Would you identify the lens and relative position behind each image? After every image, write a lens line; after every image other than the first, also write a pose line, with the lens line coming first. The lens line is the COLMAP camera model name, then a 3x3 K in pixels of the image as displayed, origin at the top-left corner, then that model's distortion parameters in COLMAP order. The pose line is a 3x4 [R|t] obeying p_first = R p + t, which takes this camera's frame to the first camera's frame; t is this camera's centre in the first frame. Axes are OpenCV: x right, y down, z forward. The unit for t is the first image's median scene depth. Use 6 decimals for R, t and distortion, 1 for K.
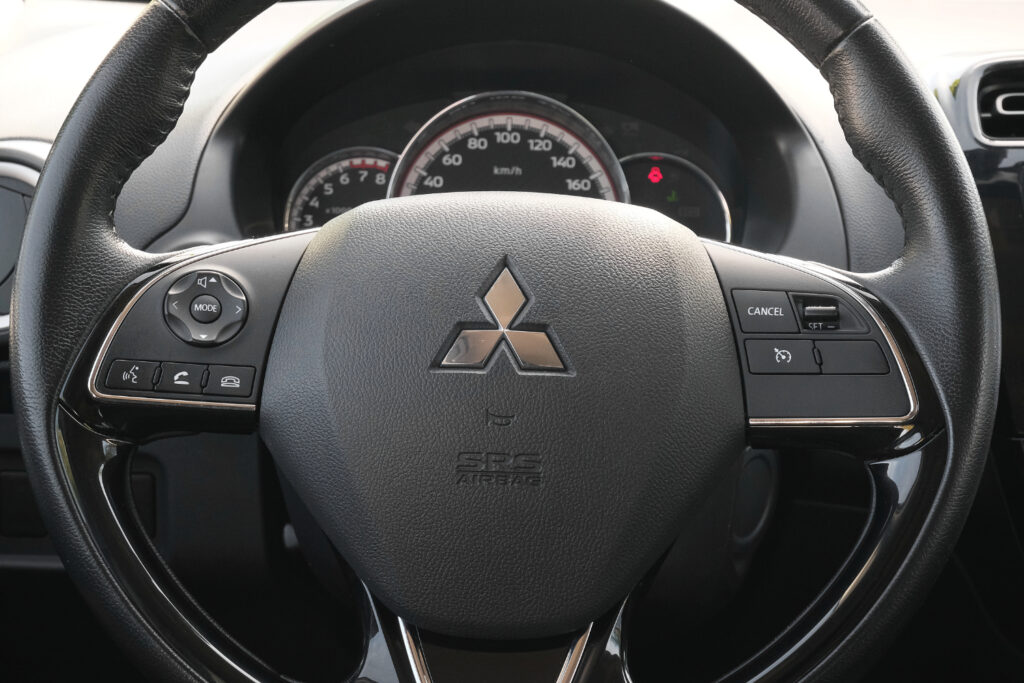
lens RADIAL K [[2012.1, 0, 514.8], [0, 2012.1, 318.0], [0, 0, 1]] dist [-0.070424, 0.219653]
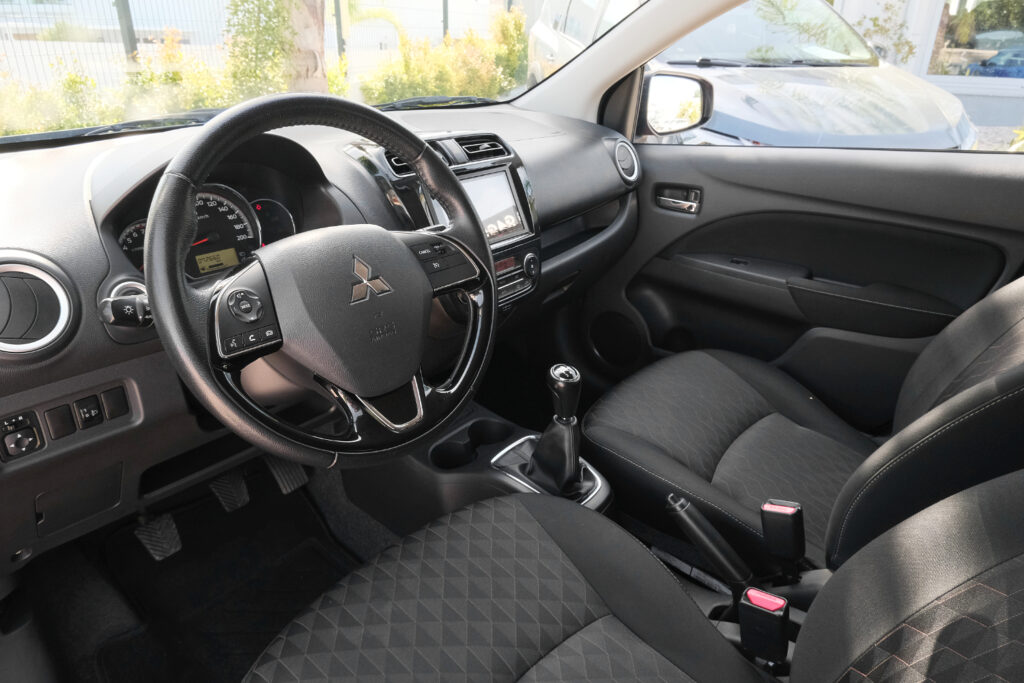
lens RADIAL K [[654.4, 0, 512.0], [0, 654.4, 341.5], [0, 0, 1]] dist [-0.054809, 0.072979]
pose [[0.653551, -0.323824, 0.684112, -0.482929], [0.166483, 0.943222, 0.287428, -0.132259], [-0.738346, -0.073956, 0.670355, 0.266516]]
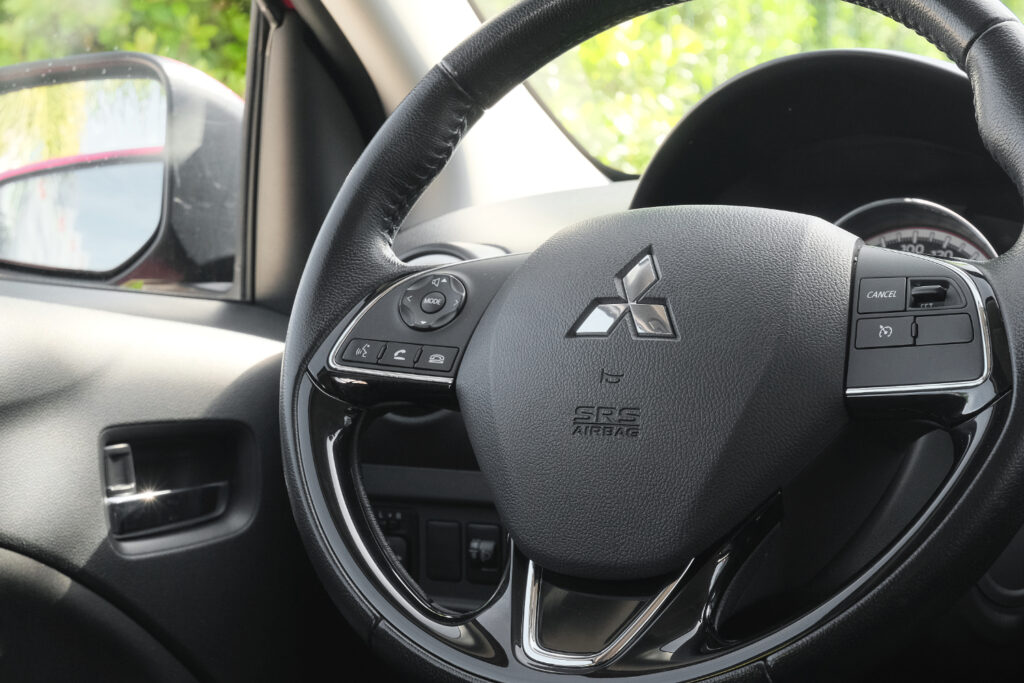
lens RADIAL K [[1982.9, 0, 512.0], [0, 1982.9, 341.5], [0, 0, 1]] dist [-0.054586, -0.039438]
pose [[0.858468, -0.009519, -0.512778, 0.489478], [-0.088975, 0.981902, -0.167186, 0.210959], [0.505089, 0.189148, 0.842085, 0.042179]]
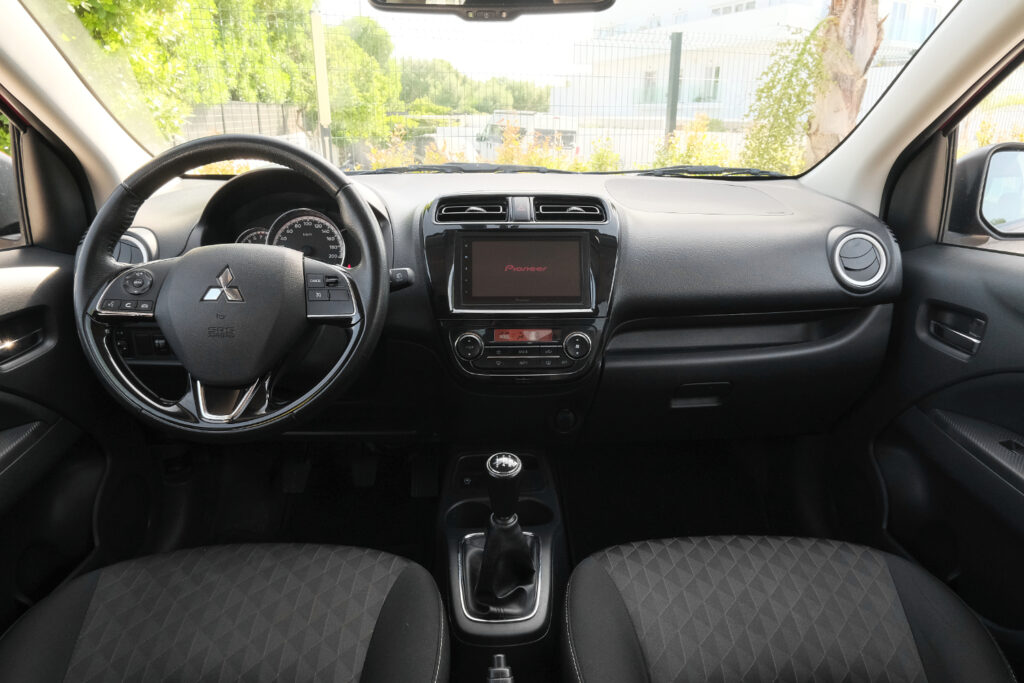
lens RADIAL K [[641.5, 0, 512.0], [0, 641.5, 341.5], [0, 0, 1]] dist [-0.027673, 0.002531]
pose [[0.999825, -0.016167, 0.009427, 0.421891], [0.015144, 0.994868, 0.100045, -0.003984], [-0.010996, -0.099884, 0.994938, -0.003277]]
